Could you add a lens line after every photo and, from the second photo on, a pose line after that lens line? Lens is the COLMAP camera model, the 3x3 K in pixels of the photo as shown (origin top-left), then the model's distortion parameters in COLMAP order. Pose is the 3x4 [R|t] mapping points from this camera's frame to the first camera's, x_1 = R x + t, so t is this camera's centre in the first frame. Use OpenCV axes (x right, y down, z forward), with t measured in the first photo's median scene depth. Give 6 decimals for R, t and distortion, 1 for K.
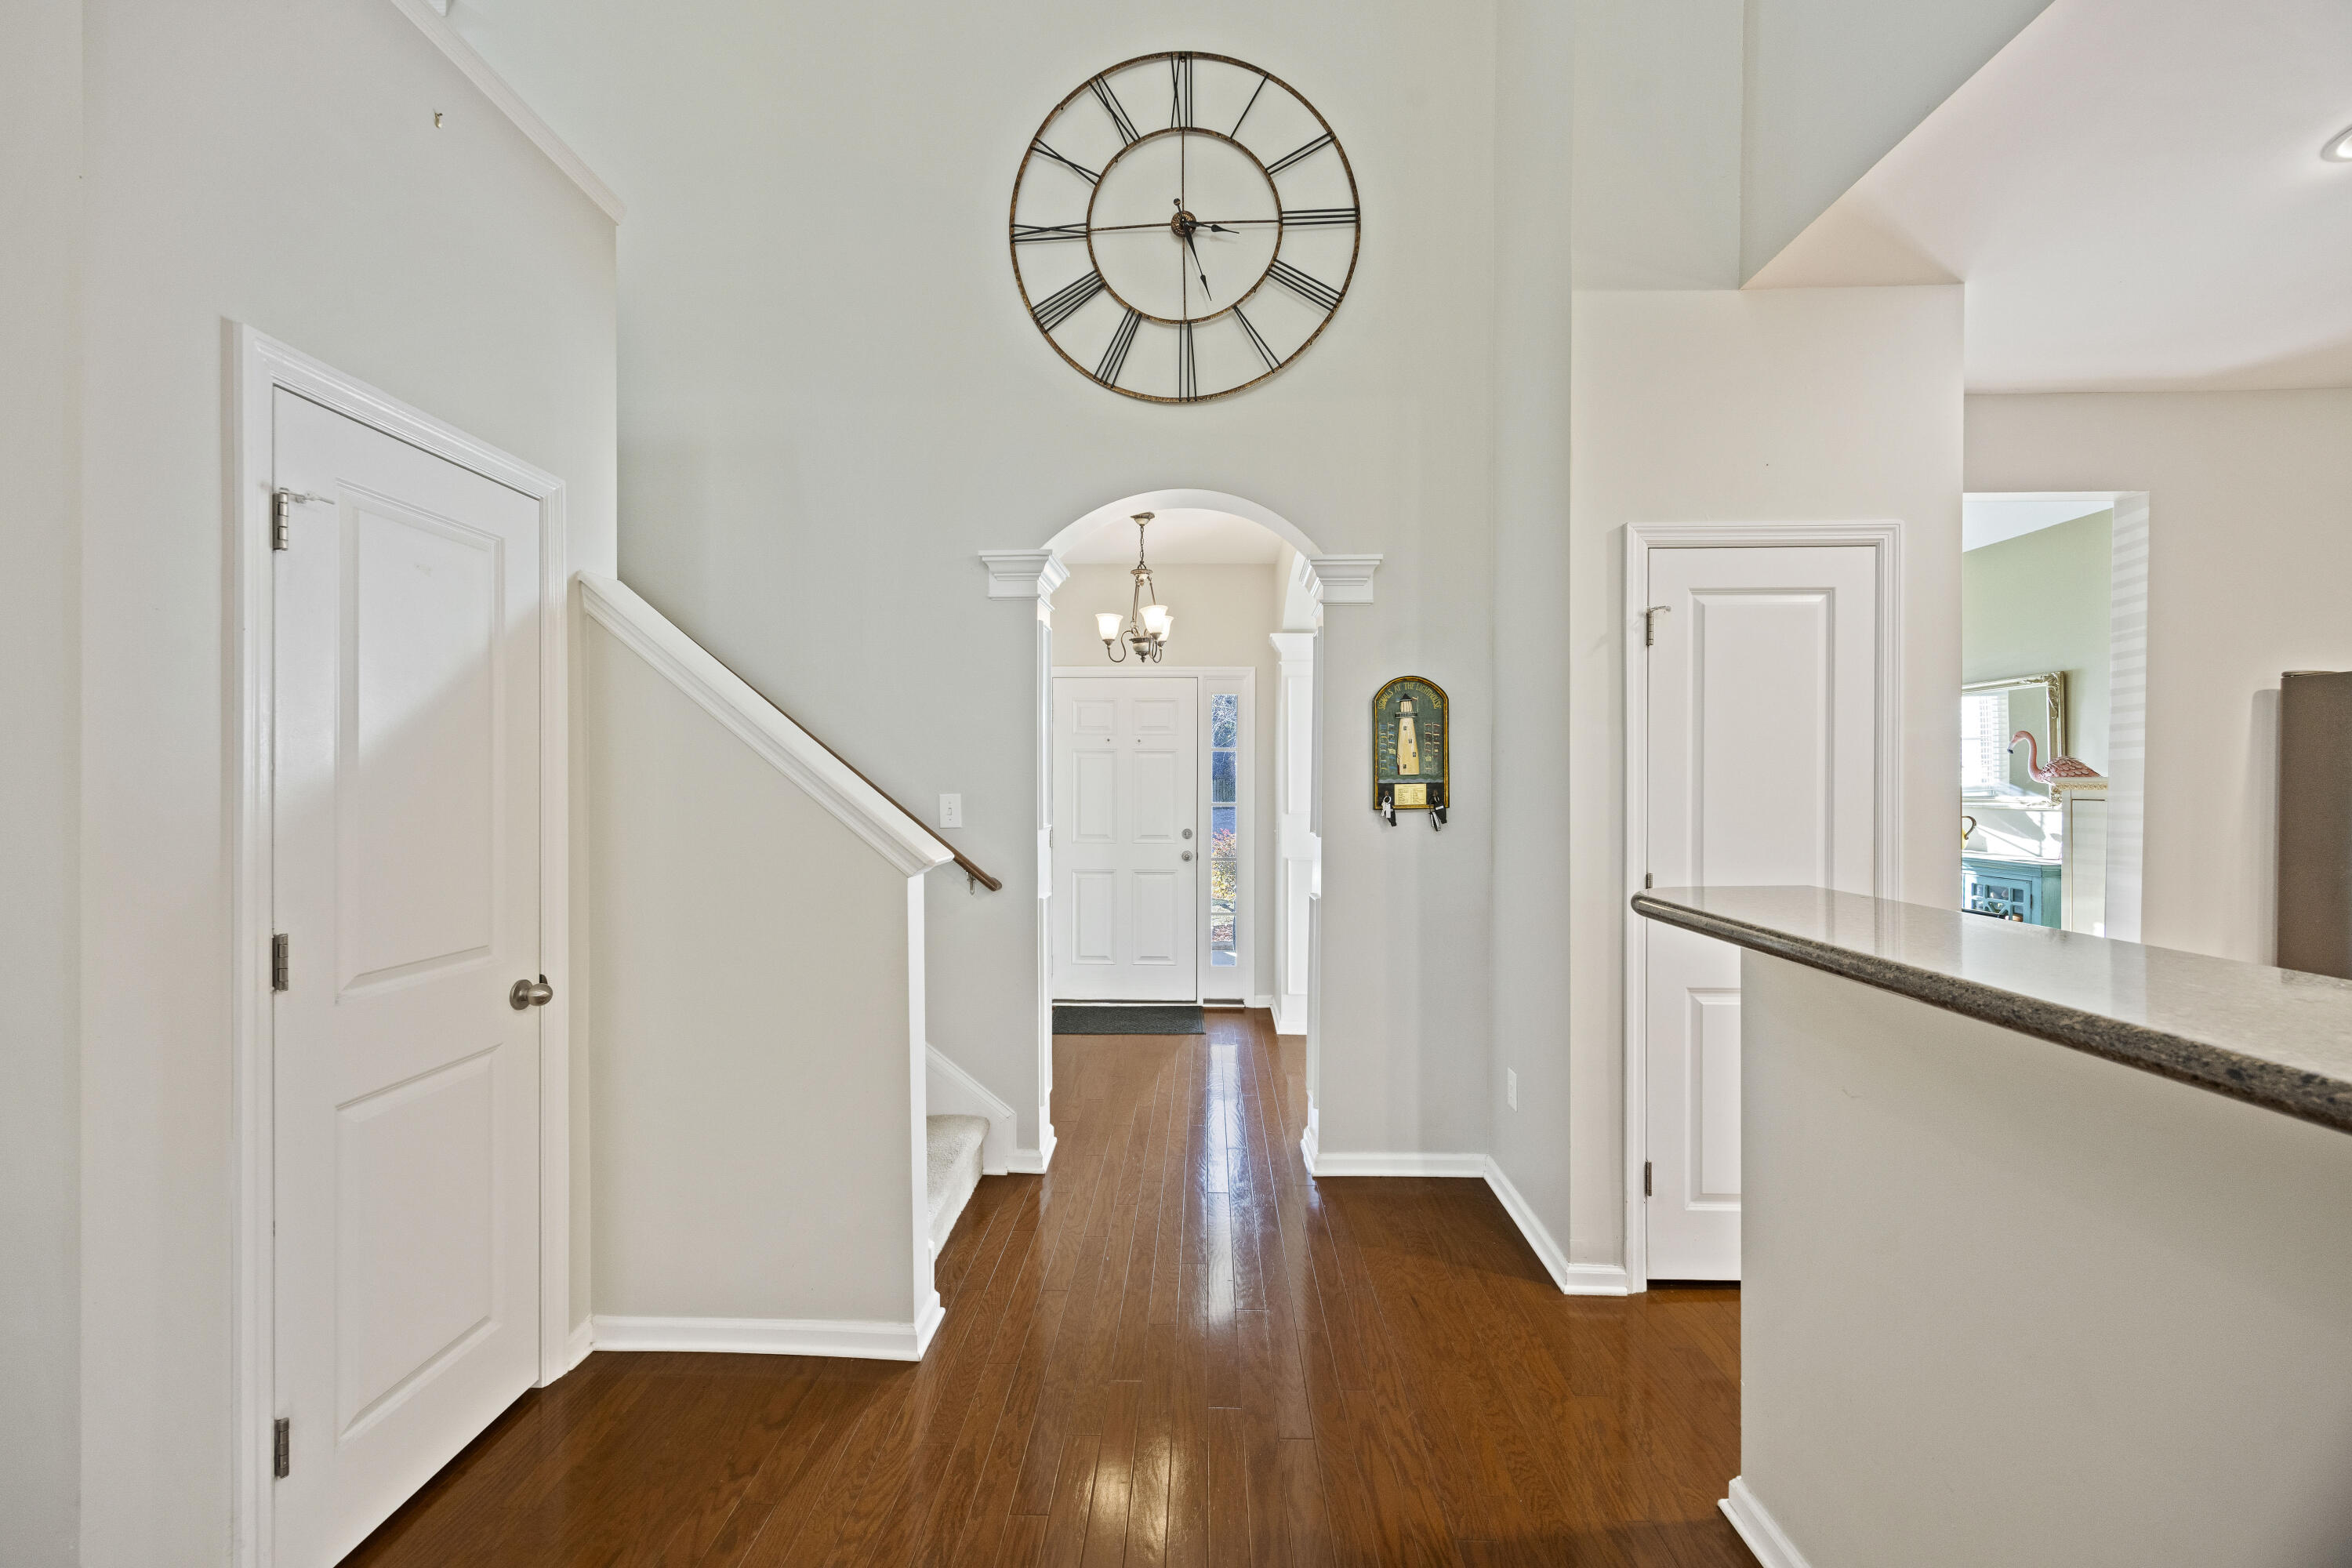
lens RADIAL K [[909.6, 0, 1184.9], [0, 909.6, 784.8], [0, 0, 1]] dist [0.002983, 0.000159]
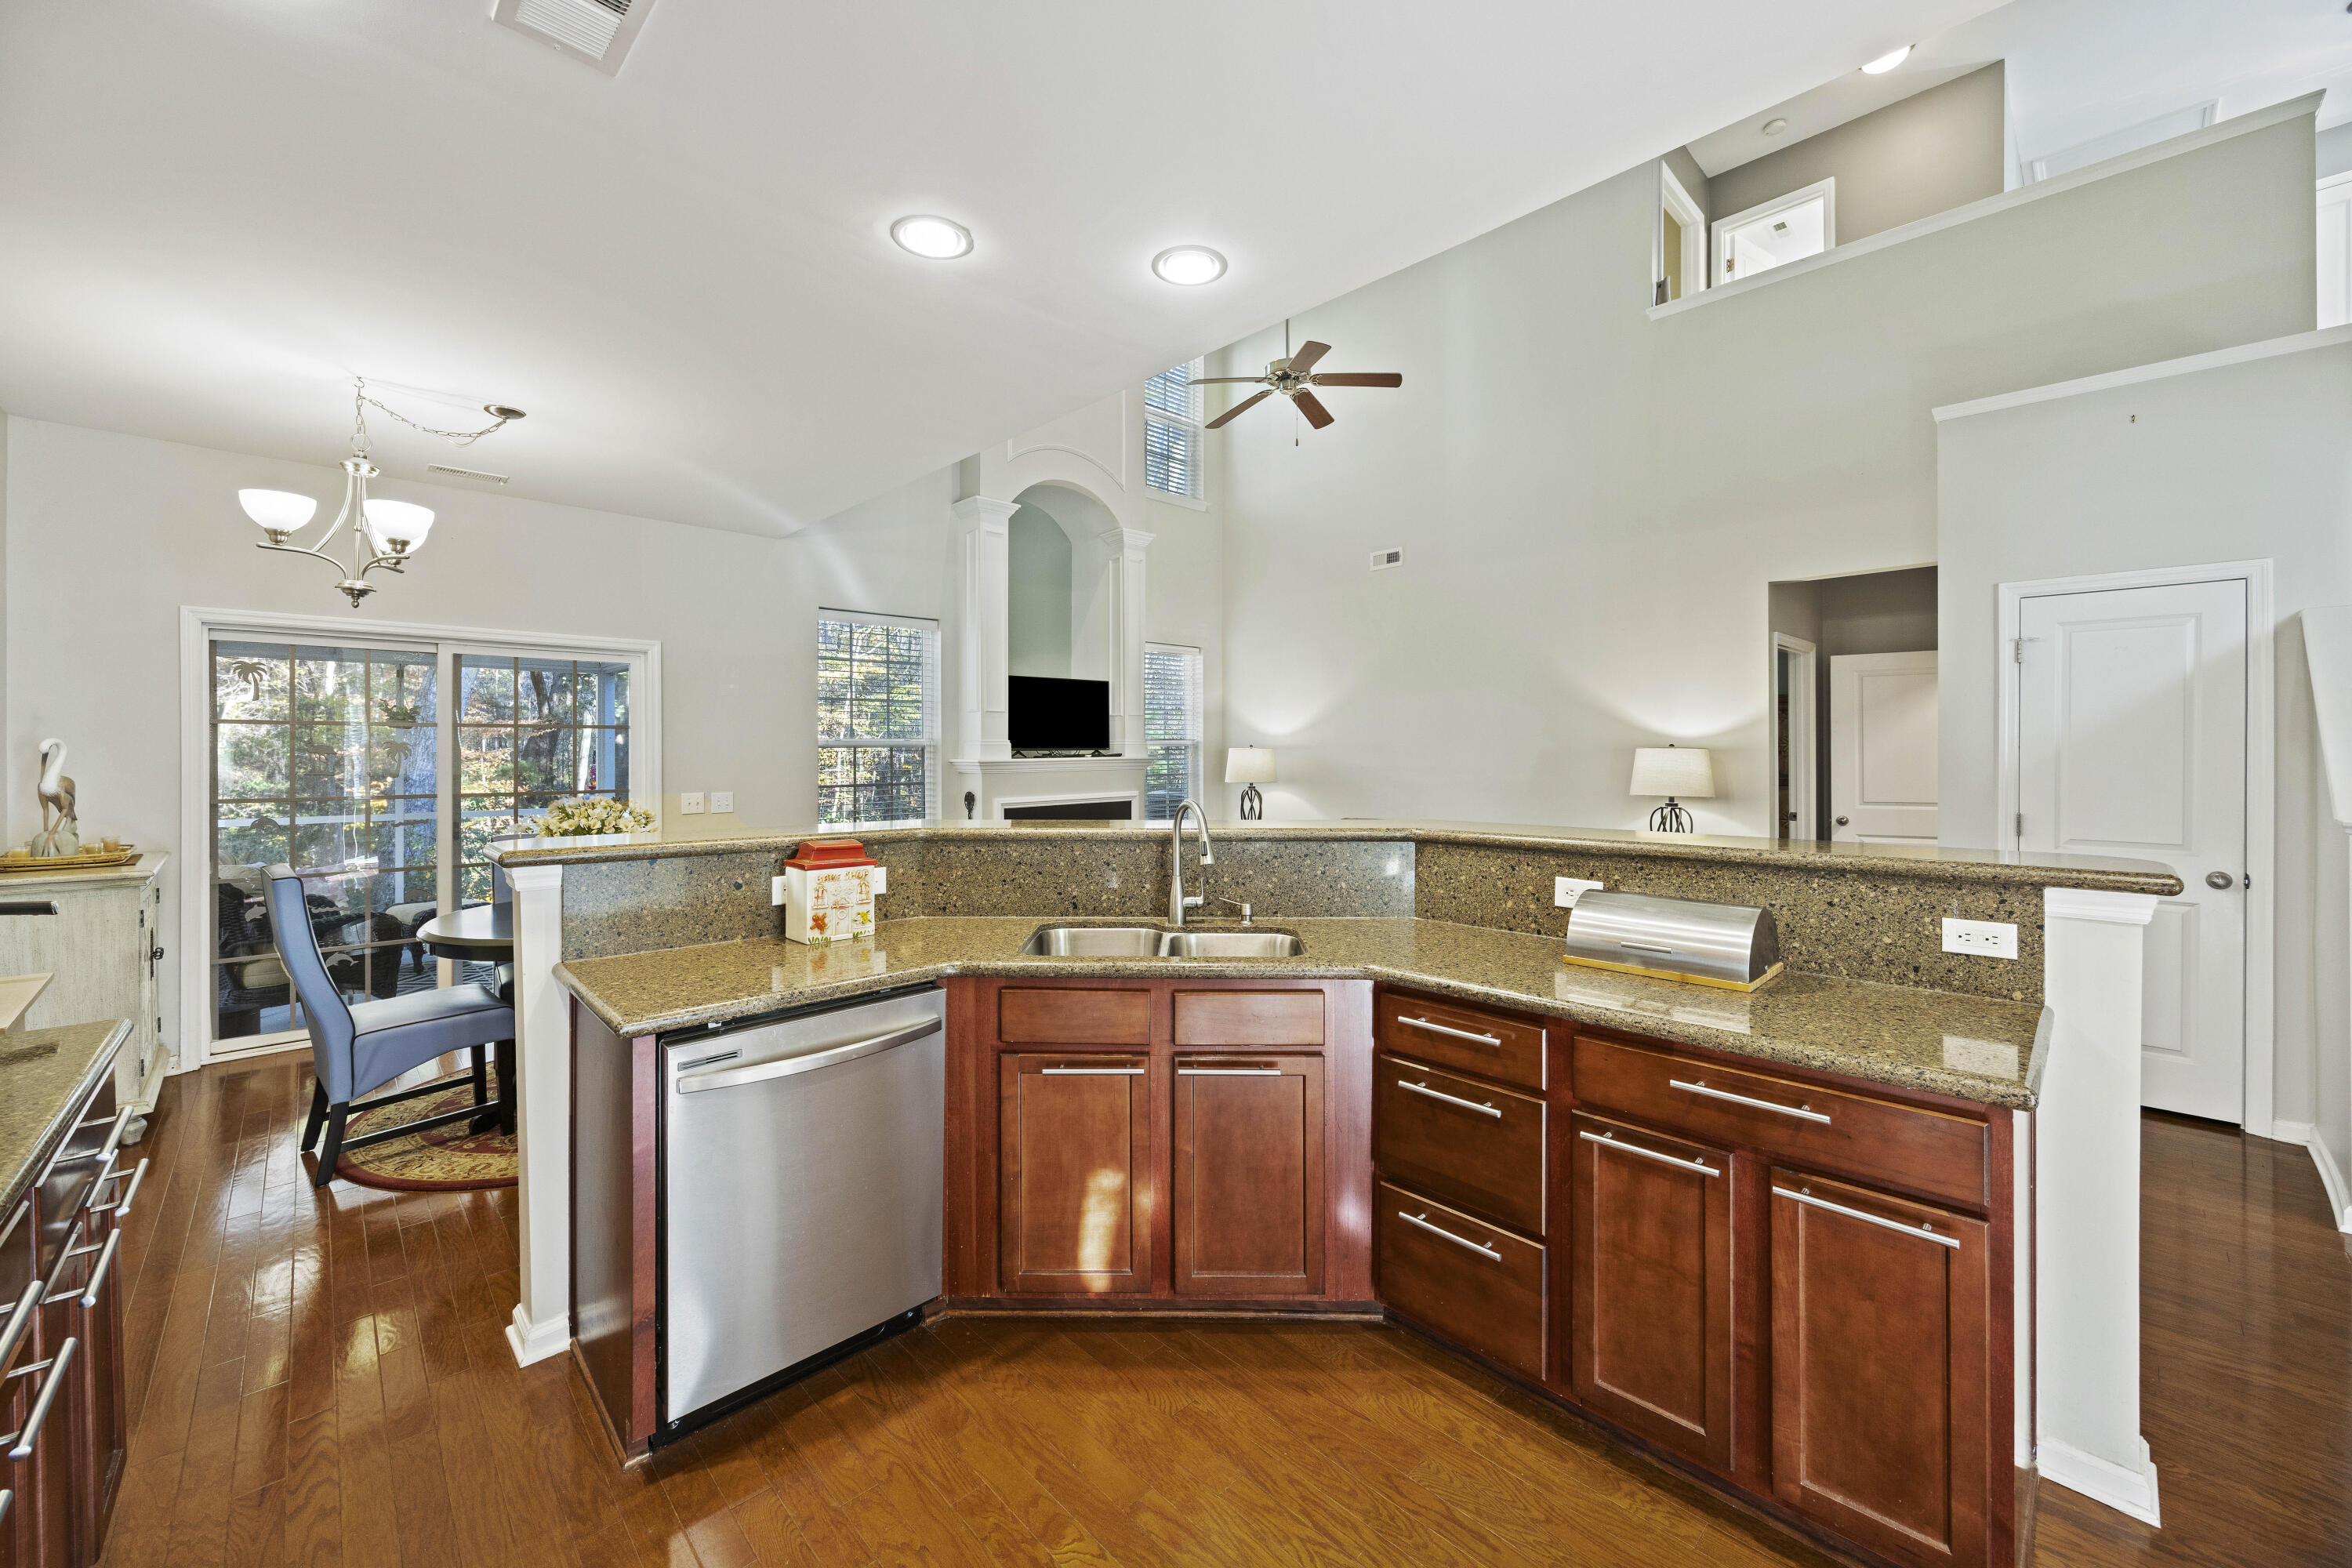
lens RADIAL K [[910.9, 0, 1170.8], [0, 910.9, 758.5], [0, 0, 1]] dist [0.001567, 0.000087]
pose [[-0.698785, 0.009443, -0.715270, 1.137693], [-0.001348, 0.999894, 0.014517, -0.006103], [0.715331, 0.011108, -0.698698, 0.478873]]
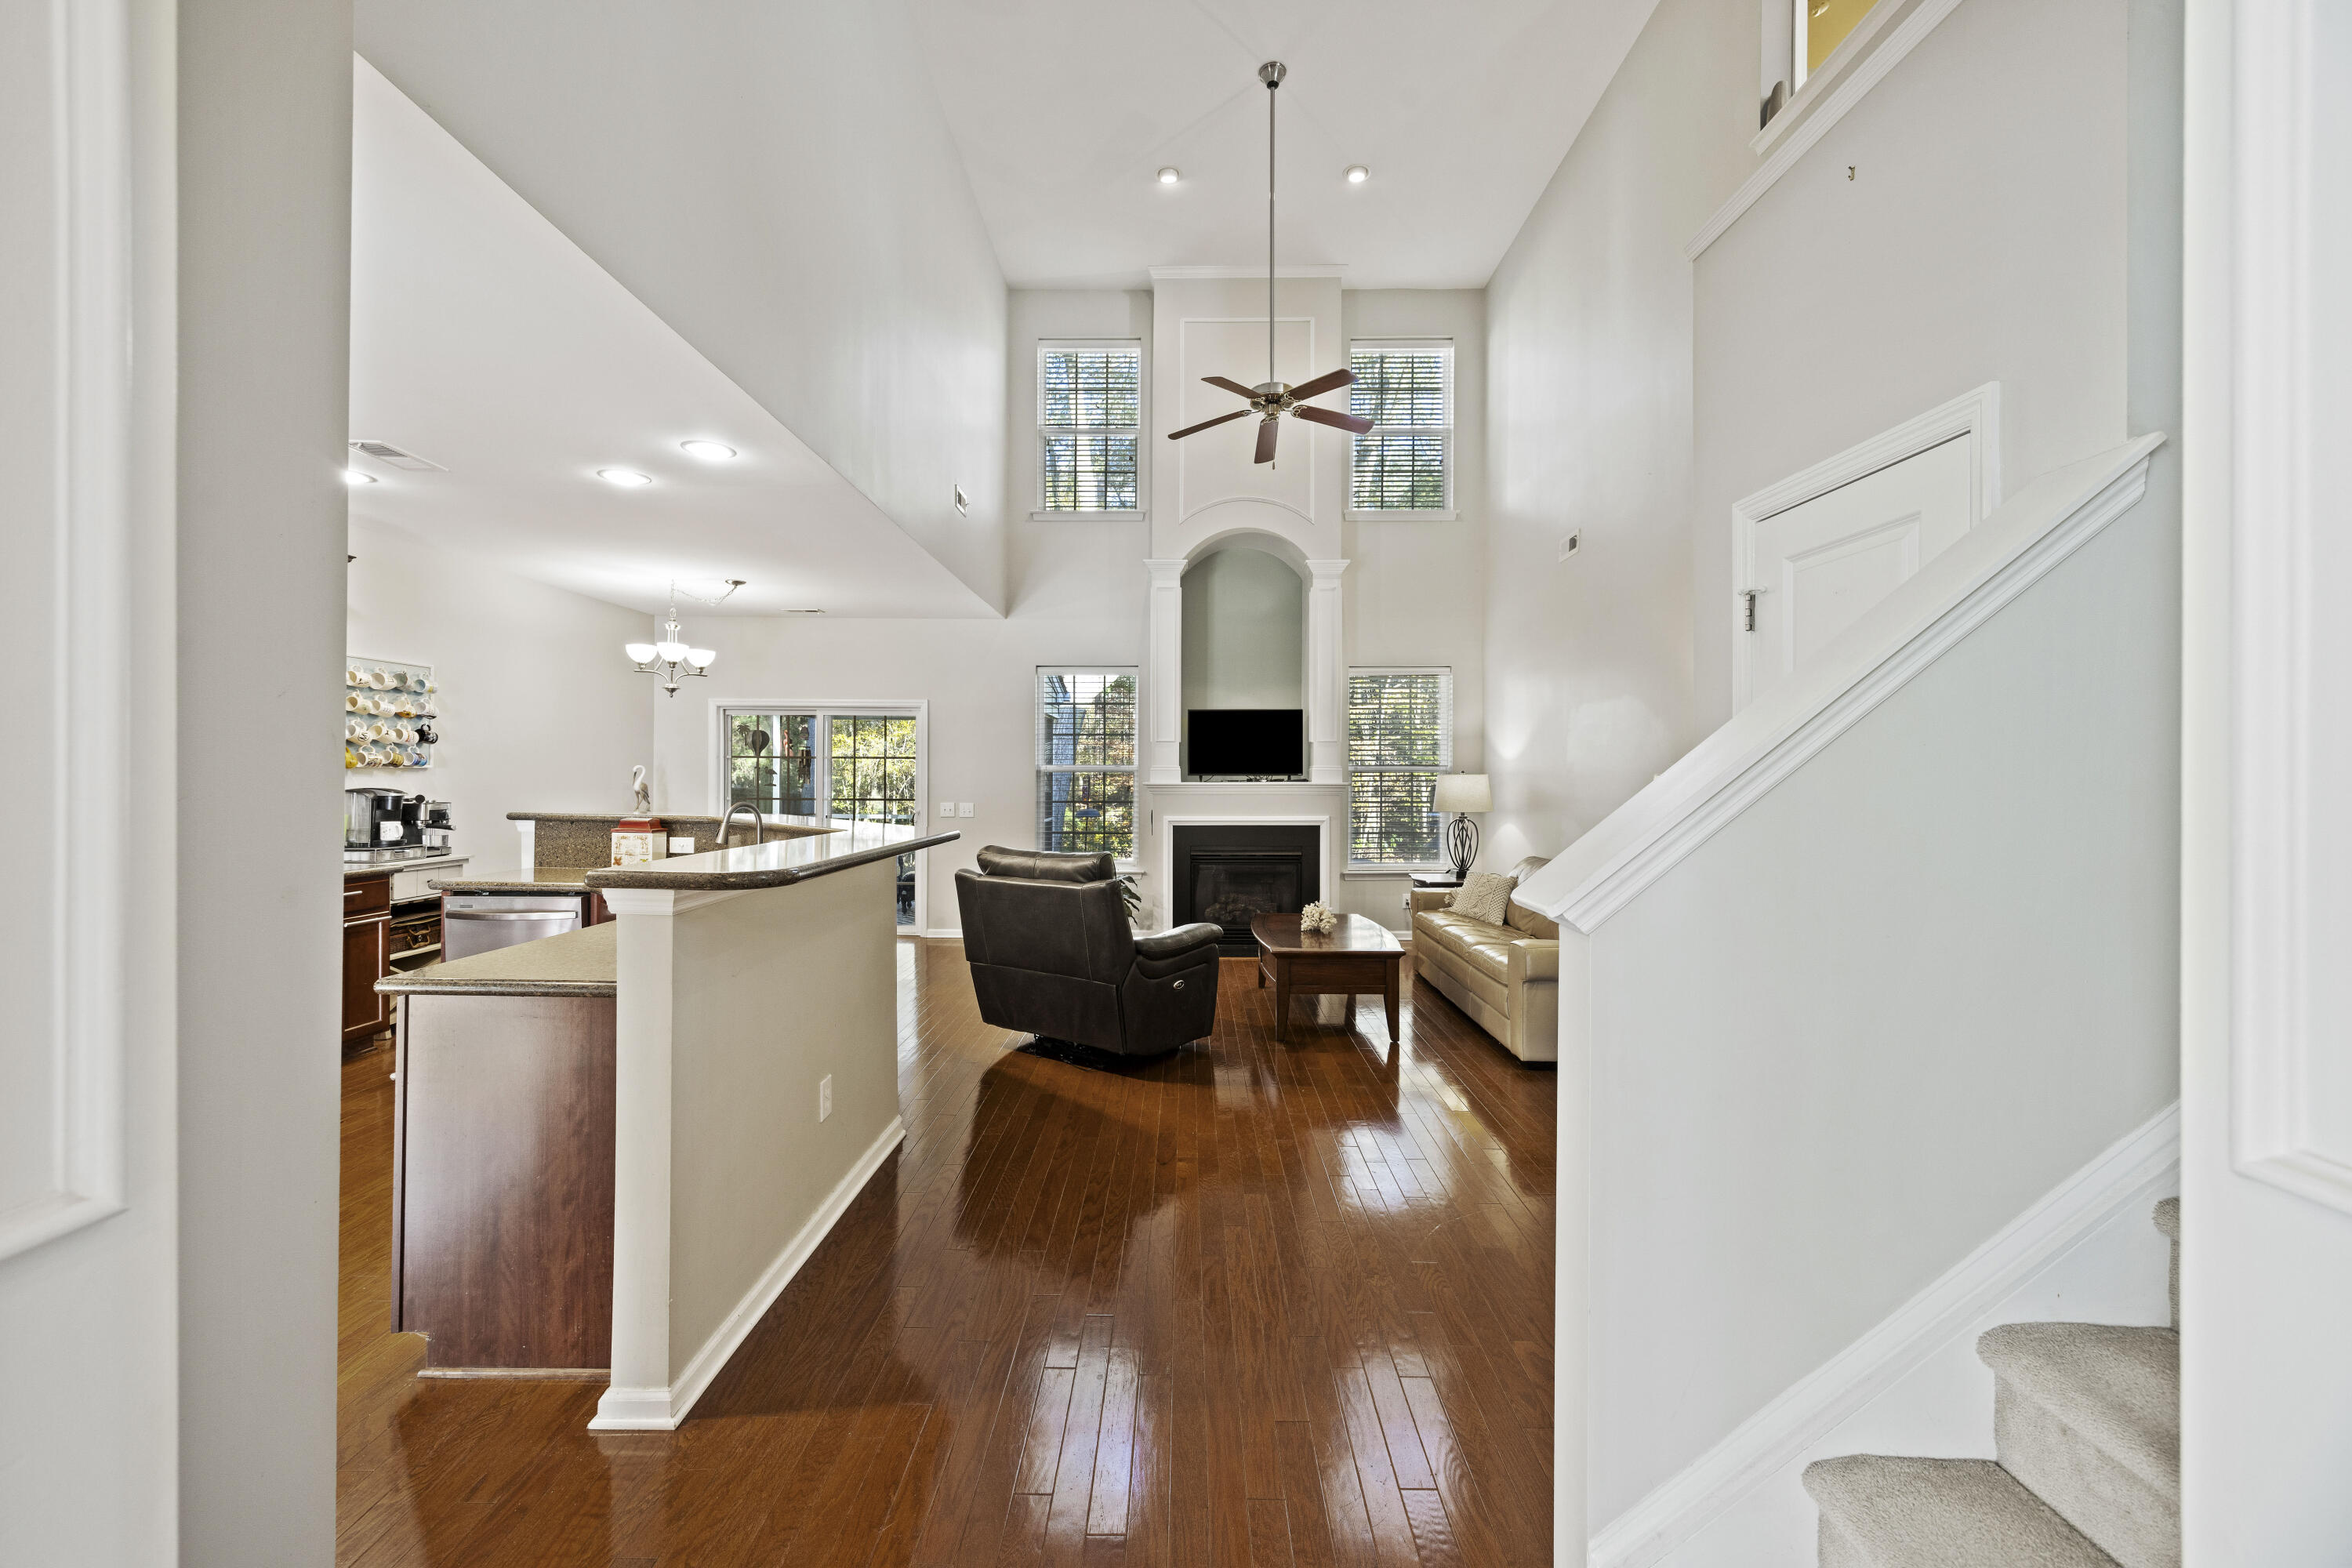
lens RADIAL K [[922.8, 0, 1176.0], [0, 922.8, 784.0], [0, 0, 1]] dist [-0.000375, -0.000766]
pose [[-0.999781, -0.004695, -0.020418, 0.008546], [-0.004926, 0.999924, 0.011273, 0.002942], [0.020364, 0.011371, -0.999728, 1.149102]]
